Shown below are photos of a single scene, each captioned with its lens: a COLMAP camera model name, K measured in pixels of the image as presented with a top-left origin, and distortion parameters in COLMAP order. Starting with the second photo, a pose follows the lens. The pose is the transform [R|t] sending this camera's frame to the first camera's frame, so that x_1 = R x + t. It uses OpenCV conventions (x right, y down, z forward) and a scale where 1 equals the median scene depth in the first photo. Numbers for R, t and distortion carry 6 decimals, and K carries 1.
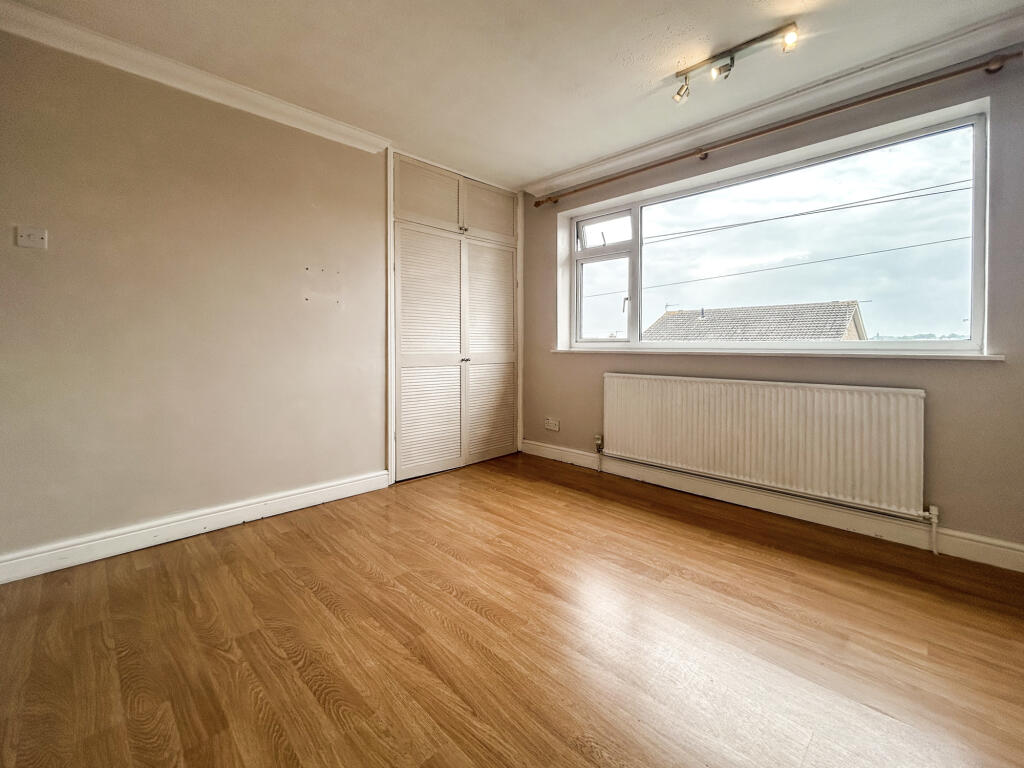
lens RADIAL K [[420.7, 0, 510.0], [0, 420.7, 346.4], [0, 0, 1]] dist [0.001135, 0.000759]
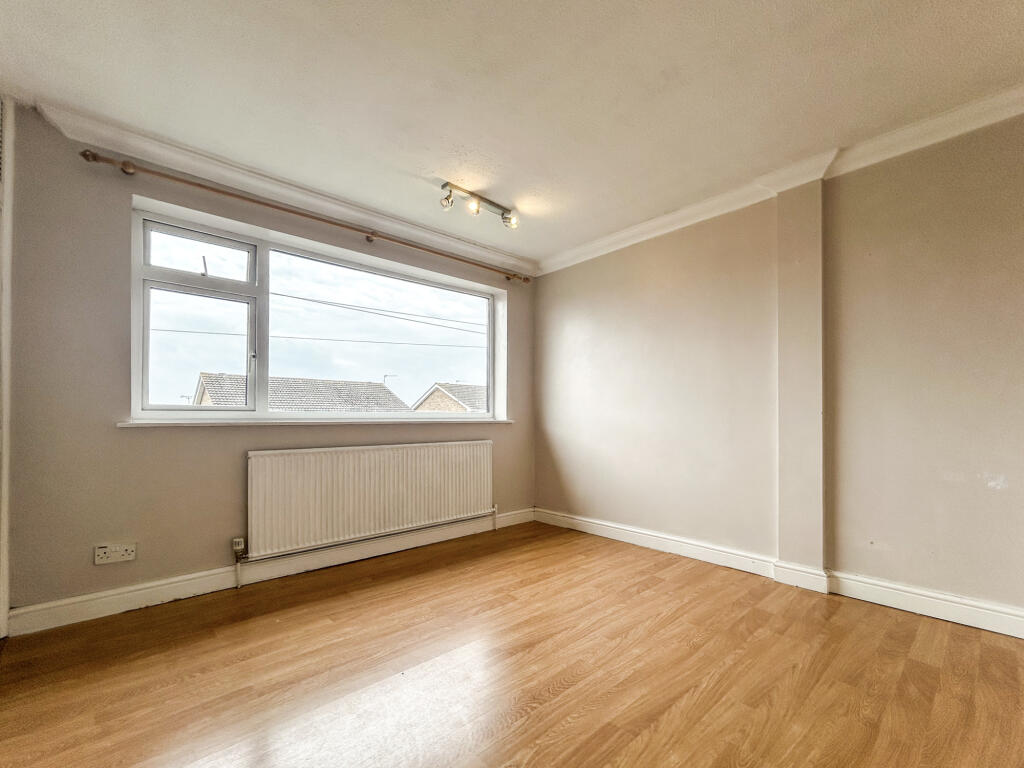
lens RADIAL K [[420.7, 0, 500.9], [0, 420.7, 412.3], [0, 0, 1]] dist [0.001135, 0.000759]
pose [[0.102730, 0.008675, 0.994671, -0.592438], [0.004288, 0.999949, -0.009164, 0.000948], [-0.994700, 0.005207, 0.102687, 0.584872]]
